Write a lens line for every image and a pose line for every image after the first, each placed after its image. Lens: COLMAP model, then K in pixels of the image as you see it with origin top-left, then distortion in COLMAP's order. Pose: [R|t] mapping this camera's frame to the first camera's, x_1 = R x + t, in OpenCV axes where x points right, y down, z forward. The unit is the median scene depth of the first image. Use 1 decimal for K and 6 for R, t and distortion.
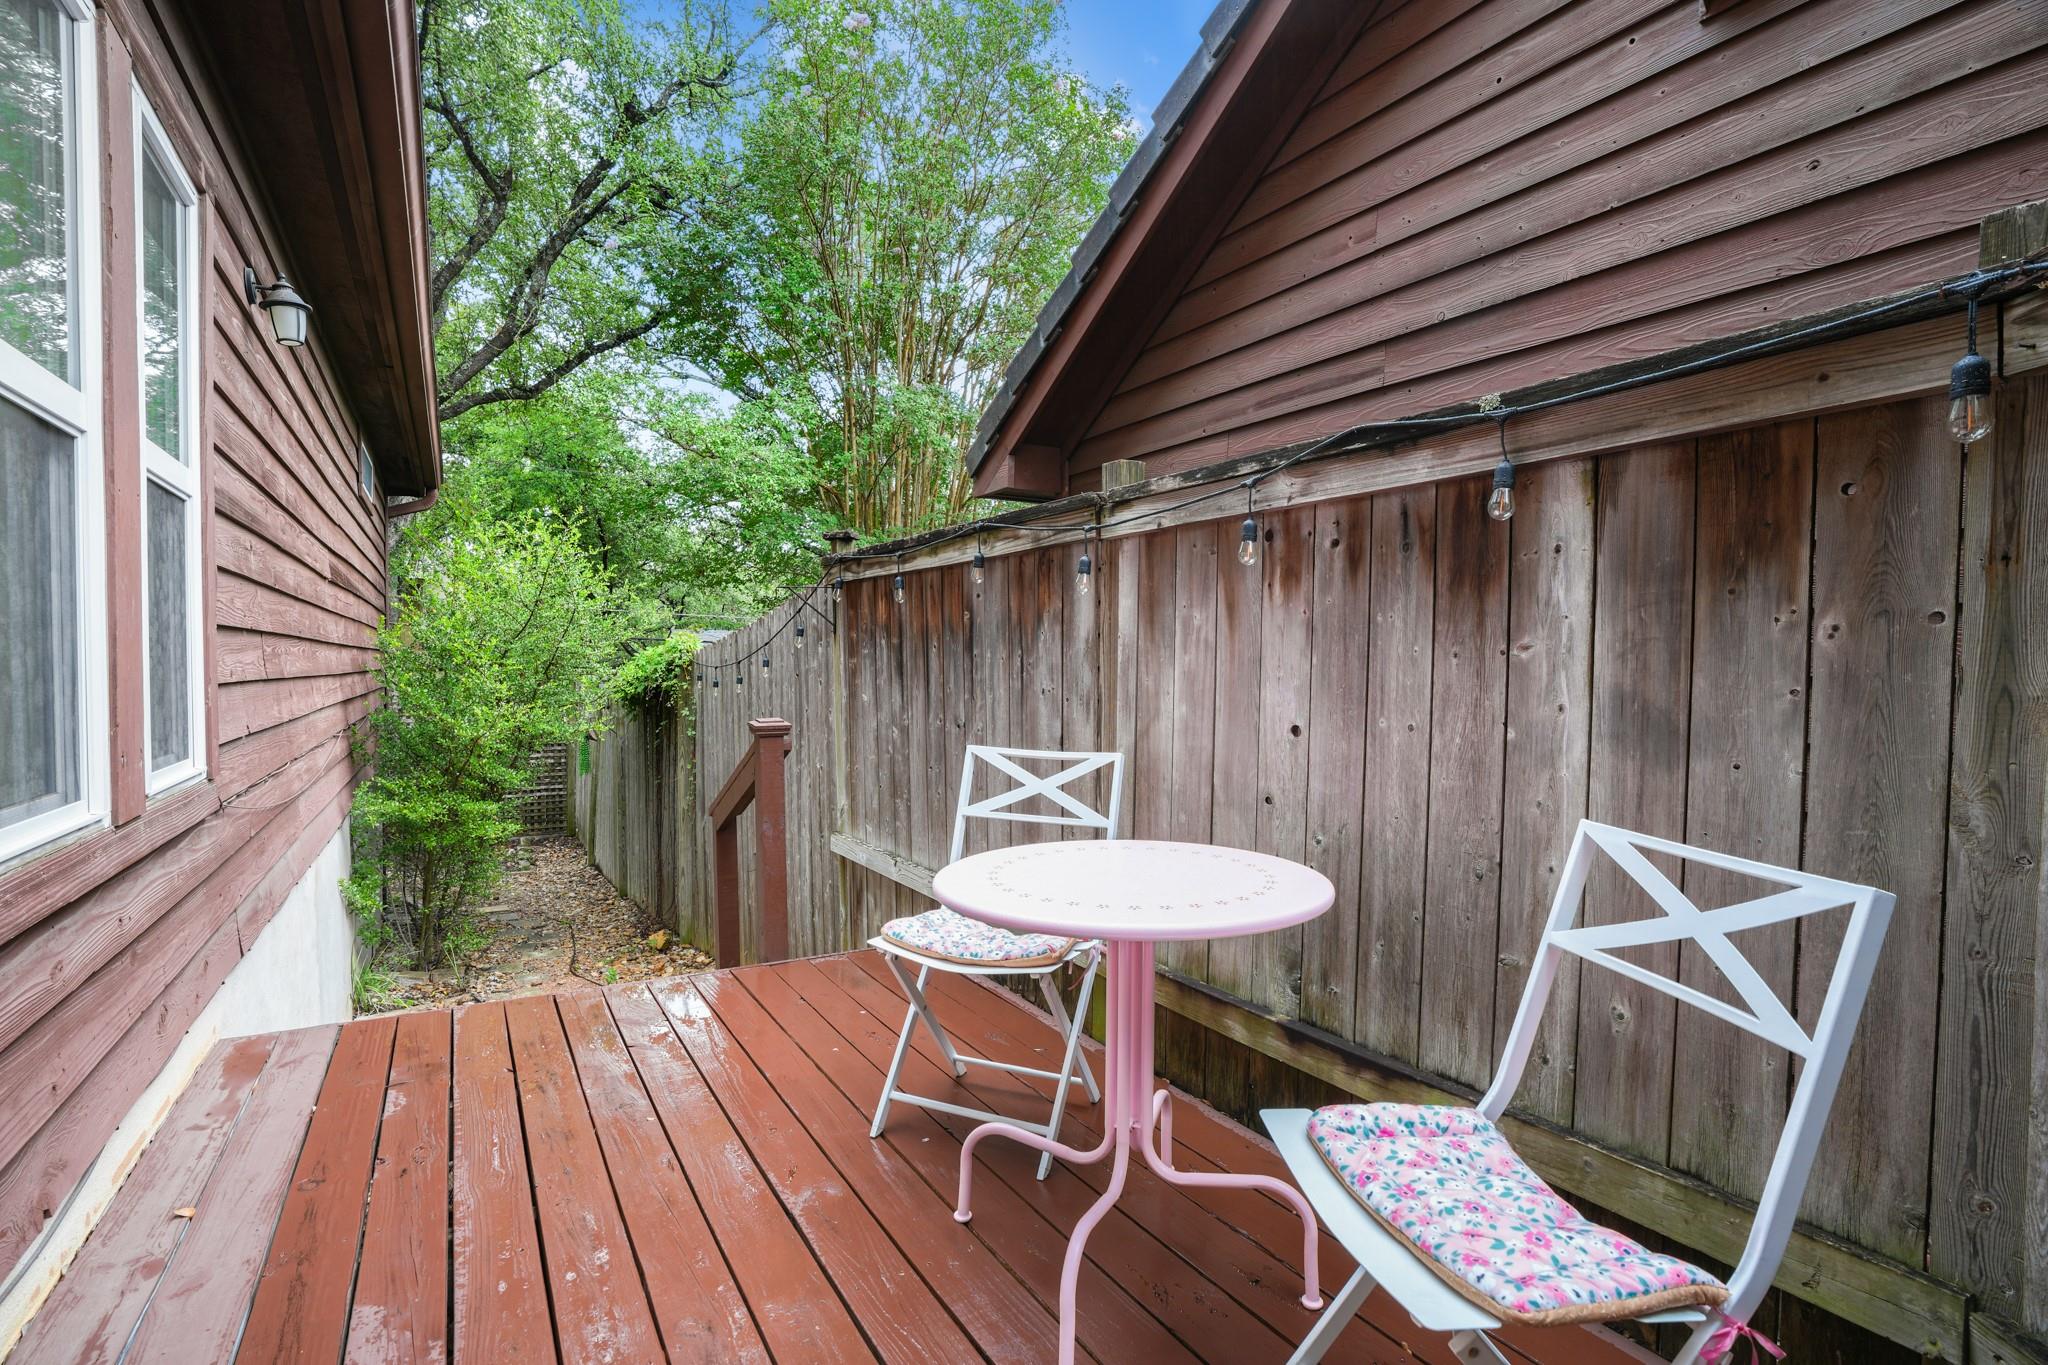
lens RADIAL K [[941.3, 0, 1029.6], [0, 941.3, 690.2], [0, 0, 1]] dist [-0.037312, 0.000552]
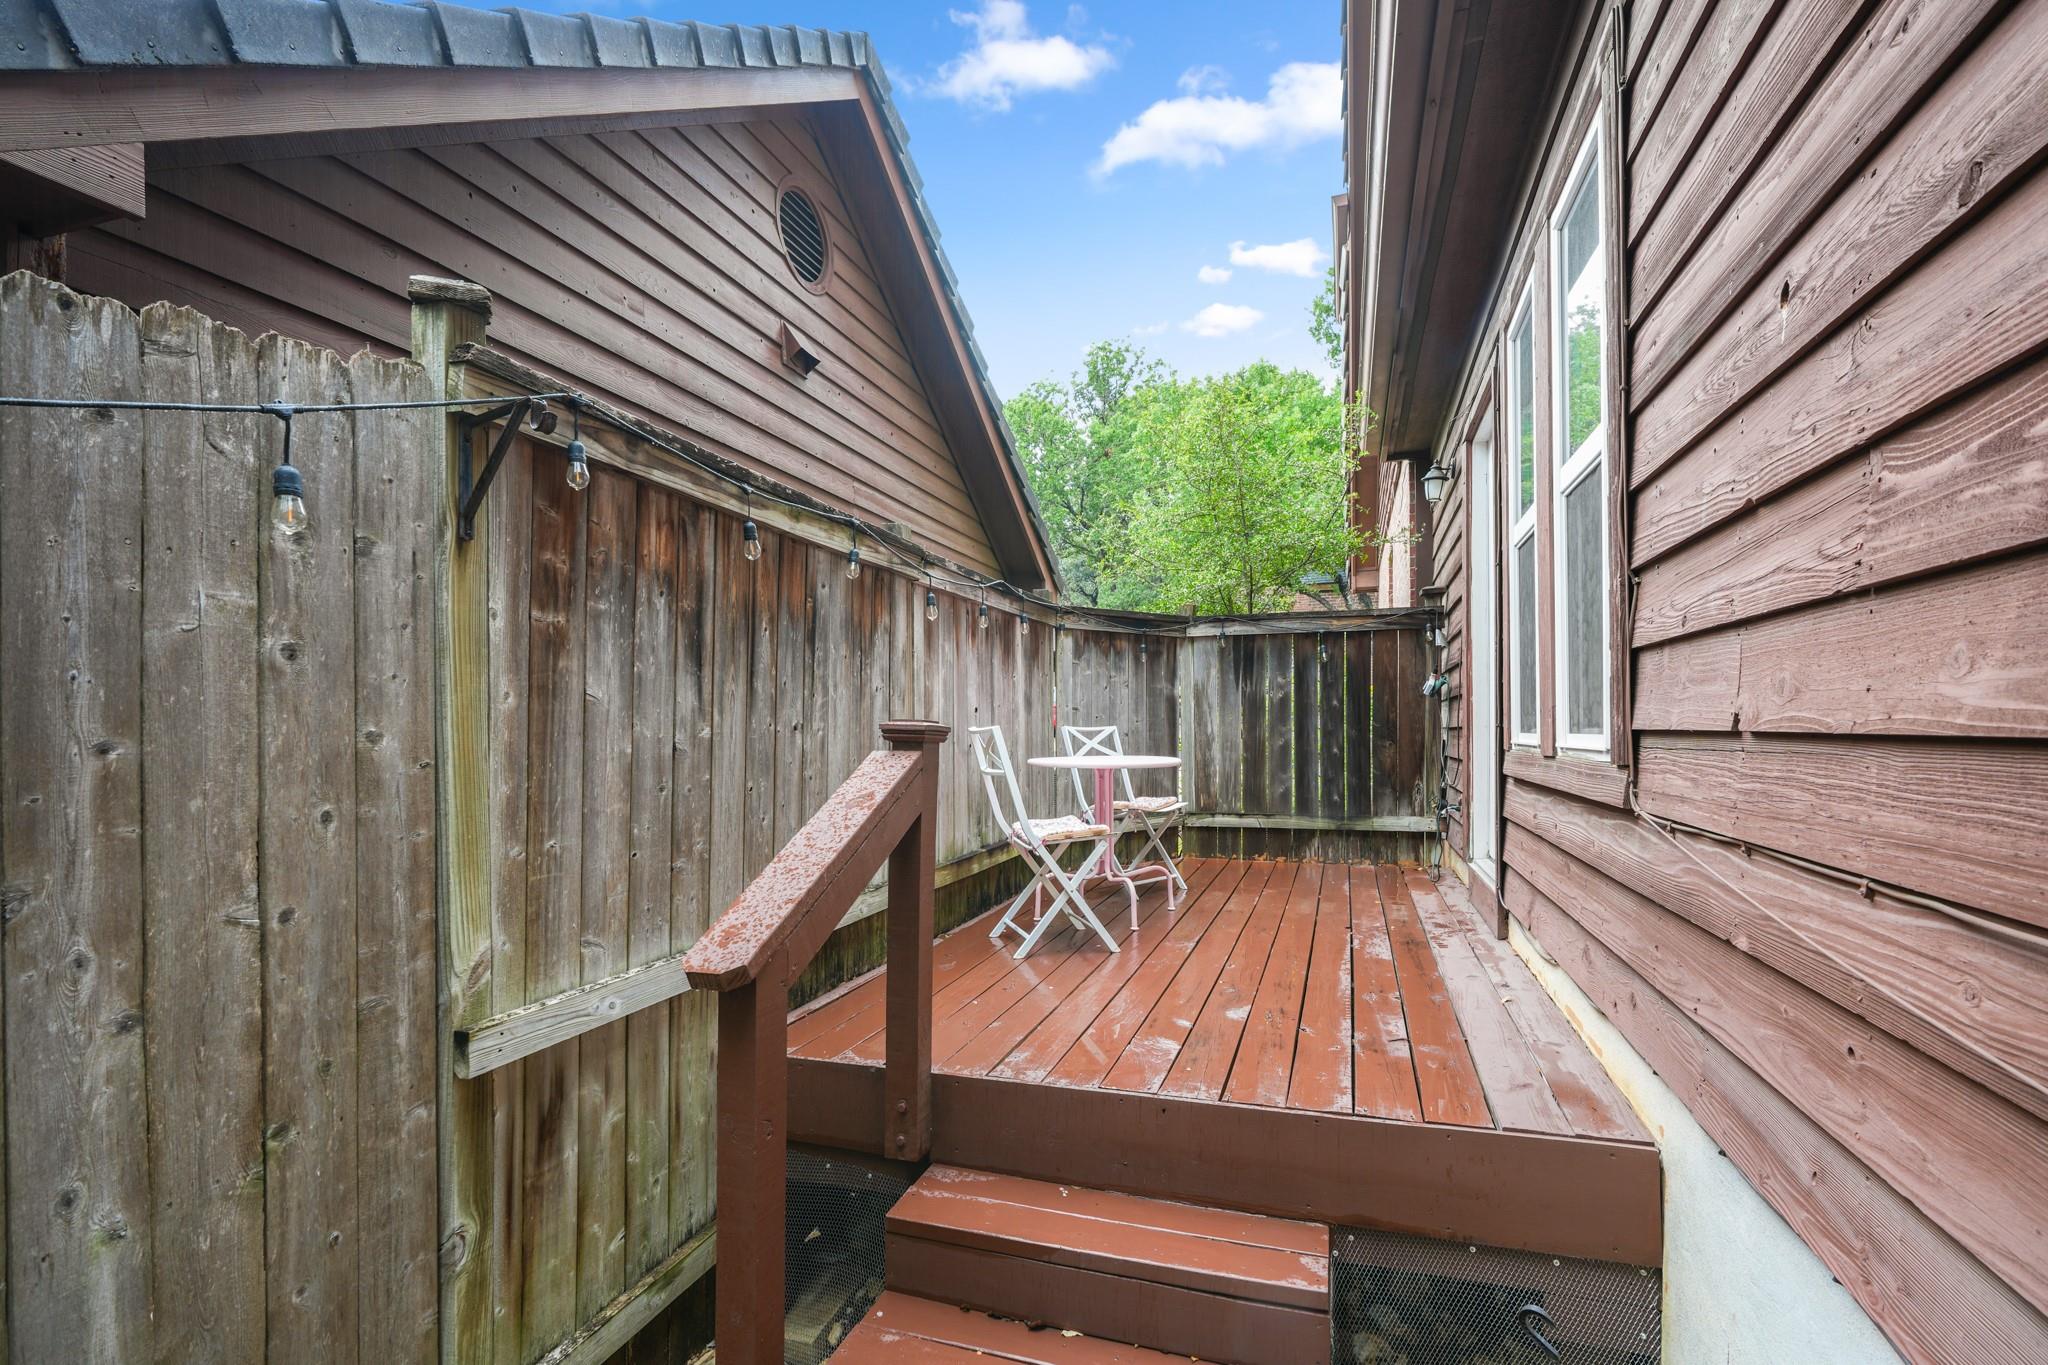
lens RADIAL K [[949.1, 0, 1030.5], [0, 949.1, 692.3], [0, 0, 1]] dist [0.001417, 0.000255]
pose [[-0.643647, 0.021842, 0.765011, -0.954272], [0.018574, 0.999744, -0.012917, 0.022182], [-0.765097, 0.005895, -0.643888, 1.536055]]
